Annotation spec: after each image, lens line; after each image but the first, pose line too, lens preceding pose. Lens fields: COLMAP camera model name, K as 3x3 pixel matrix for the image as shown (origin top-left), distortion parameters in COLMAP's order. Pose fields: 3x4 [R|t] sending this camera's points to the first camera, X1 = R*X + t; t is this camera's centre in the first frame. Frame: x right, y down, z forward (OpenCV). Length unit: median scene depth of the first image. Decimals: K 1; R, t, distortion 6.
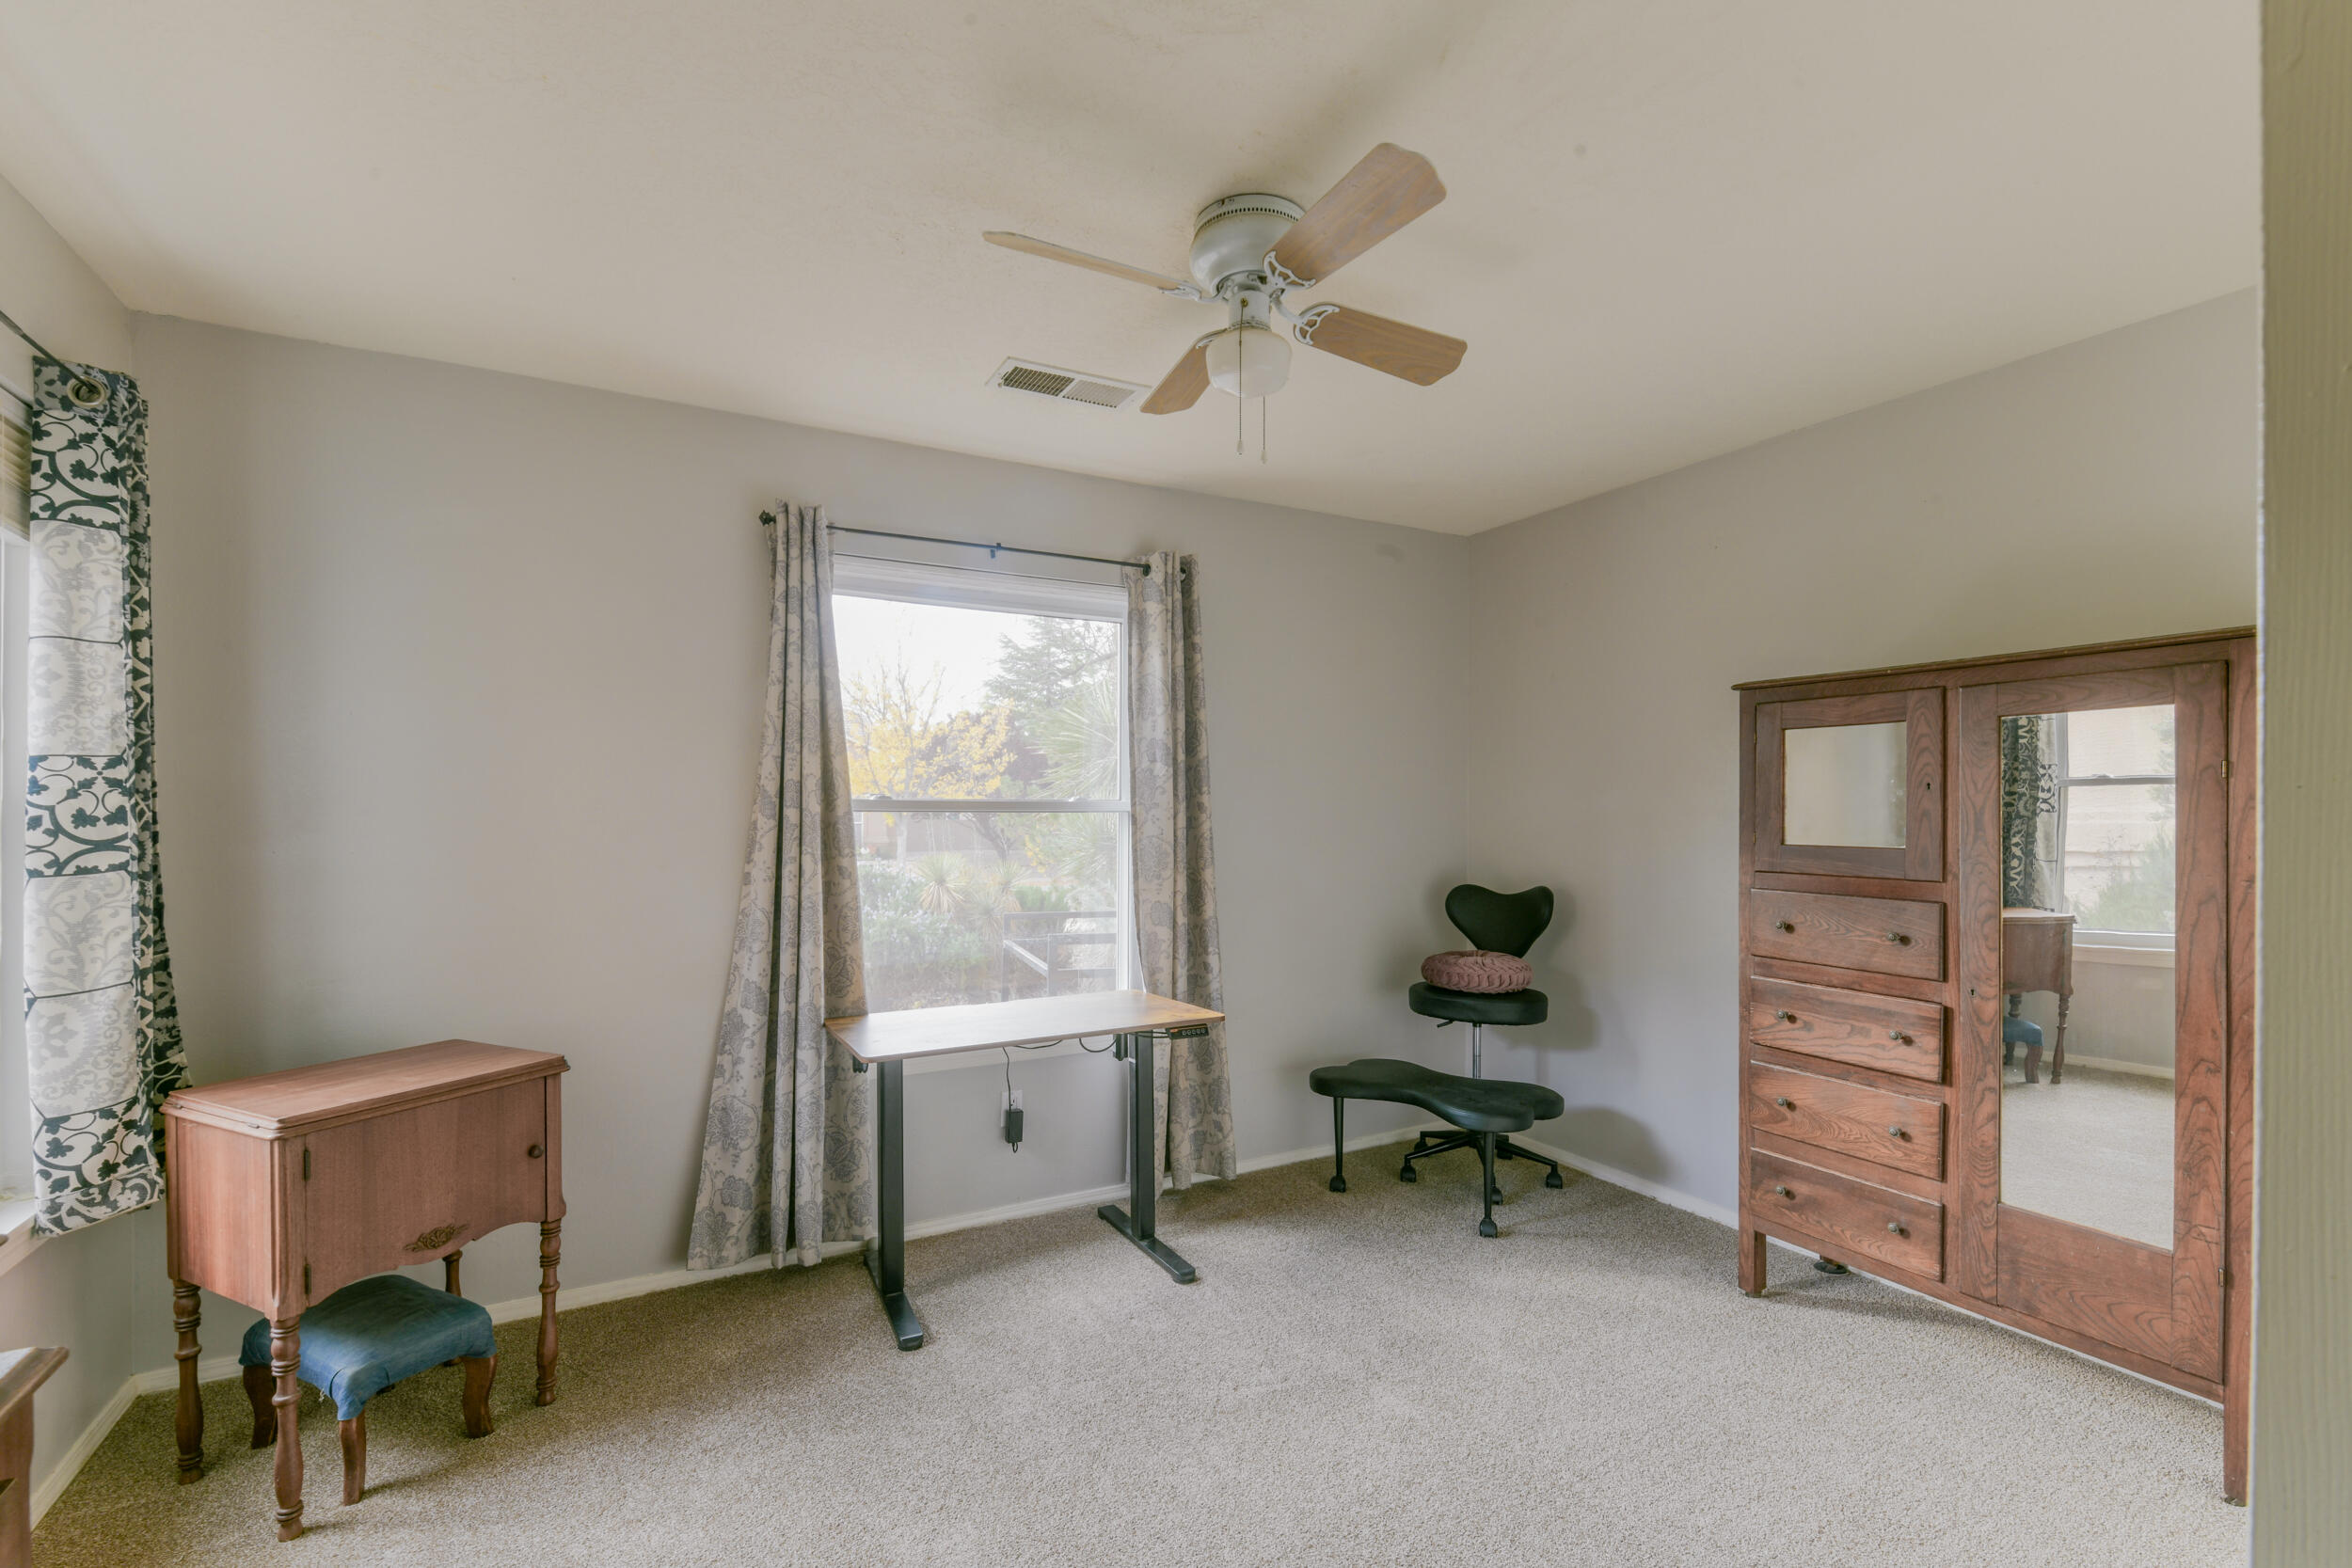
lens RADIAL K [[1017.3, 0, 1170.4], [0, 1017.3, 824.3], [0, 0, 1]] dist [0.018209, -0.009999]
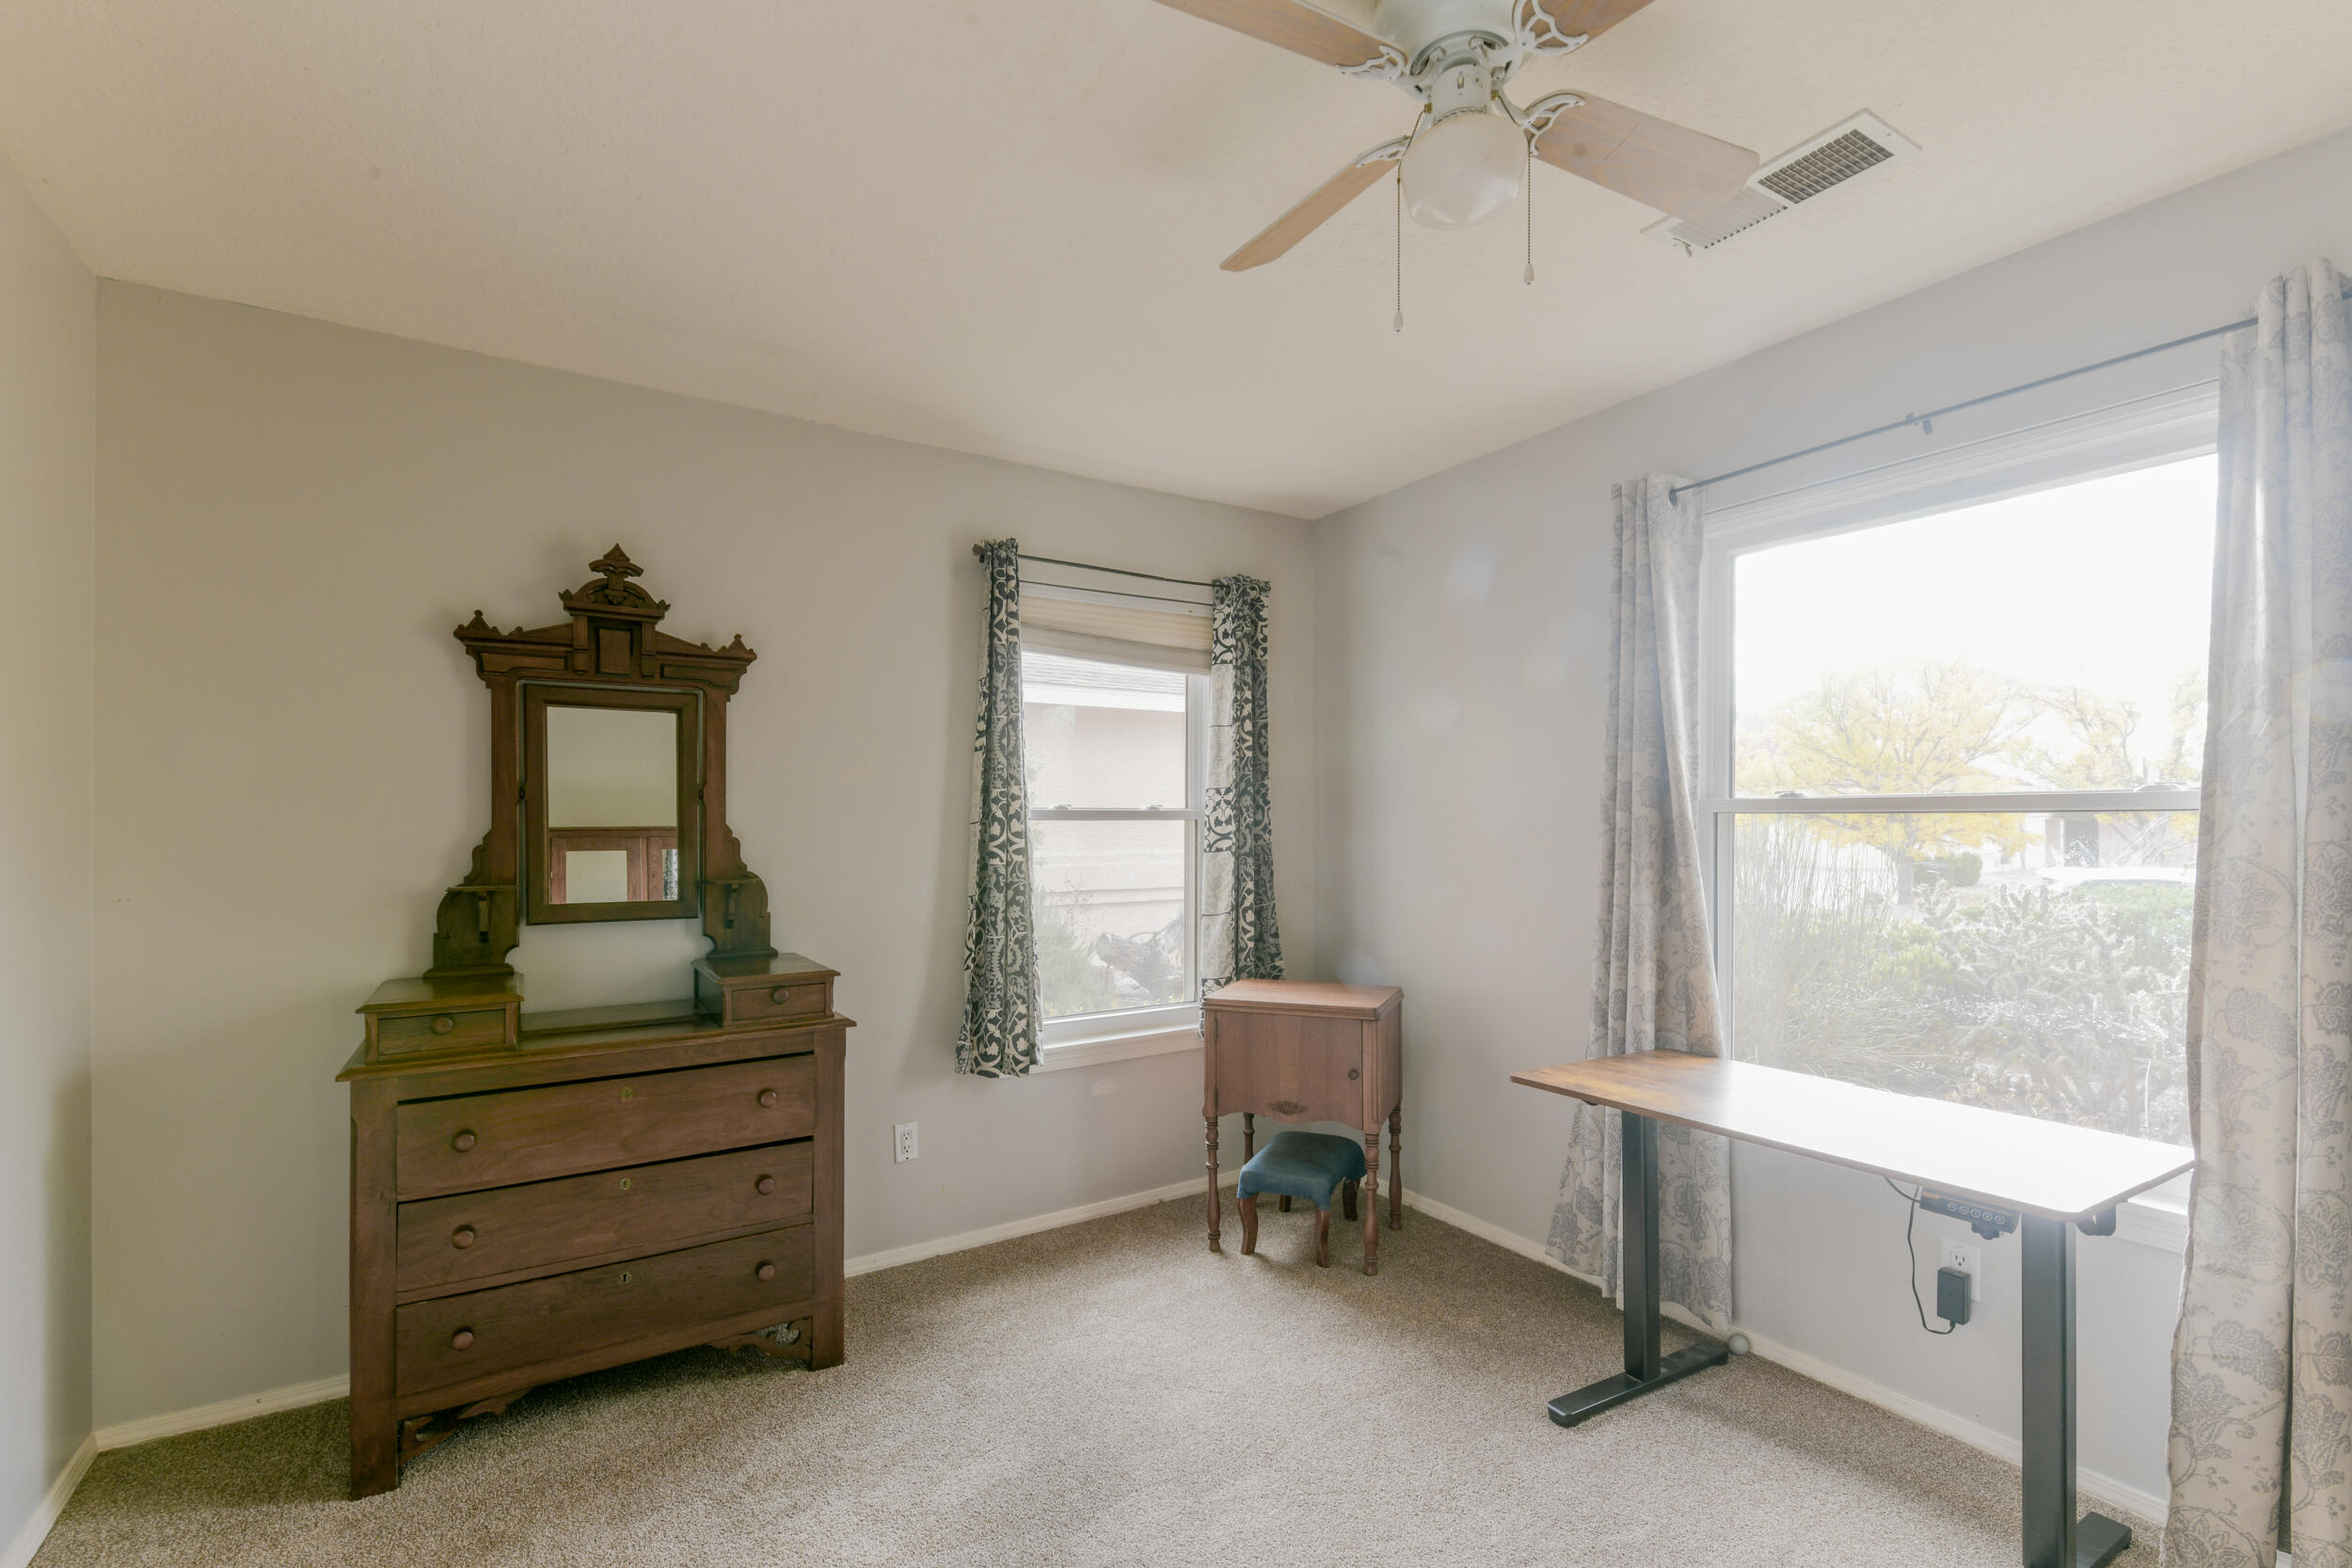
lens RADIAL K [[1017.3, 0, 1170.4], [0, 1017.3, 824.3], [0, 0, 1]] dist [0.018209, -0.009999]
pose [[0.080939, 0.004640, -0.996708, 0.763876], [-0.004834, 0.999979, 0.004263, -0.008668], [0.996707, 0.004473, 0.080960, 0.750912]]
